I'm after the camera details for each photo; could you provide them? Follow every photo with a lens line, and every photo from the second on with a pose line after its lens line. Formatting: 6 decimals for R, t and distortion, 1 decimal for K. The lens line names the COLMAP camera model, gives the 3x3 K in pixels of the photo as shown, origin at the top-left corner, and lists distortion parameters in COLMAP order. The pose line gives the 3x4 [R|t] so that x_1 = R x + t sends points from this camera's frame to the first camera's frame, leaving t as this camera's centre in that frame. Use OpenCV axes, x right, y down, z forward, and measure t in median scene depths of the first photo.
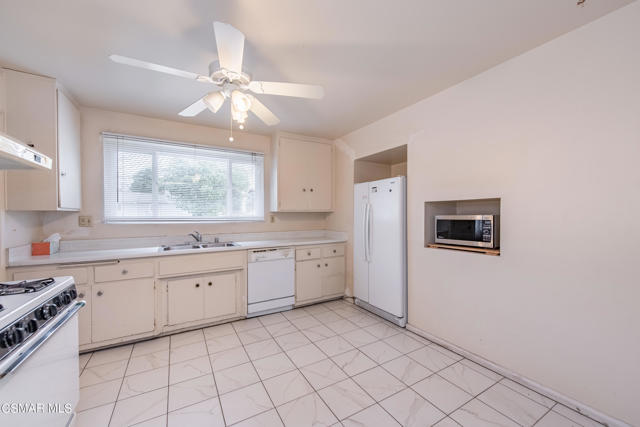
lens RADIAL K [[250.1, 0, 322.3], [0, 250.1, 215.4], [0, 0, 1]] dist [0.006648, -0.000769]
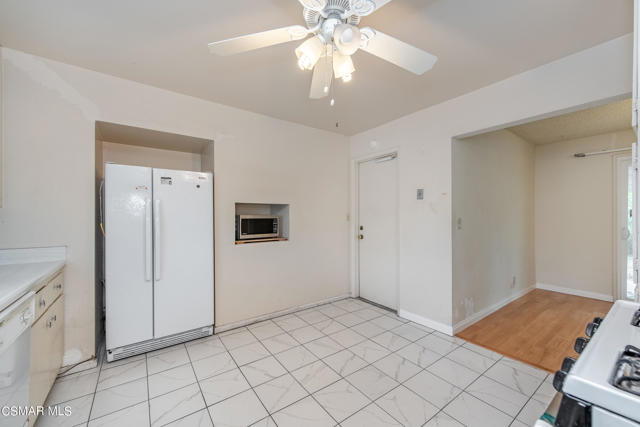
lens RADIAL K [[250.1, 0, 319.6], [0, 250.1, 214.9], [0, 0, 1]] dist [0.006648, -0.000769]
pose [[-0.099880, 0.005745, 0.994983, -0.718389], [0.004511, 0.999976, -0.005321, 0.007593], [-0.994989, 0.003957, -0.099903, 0.761096]]
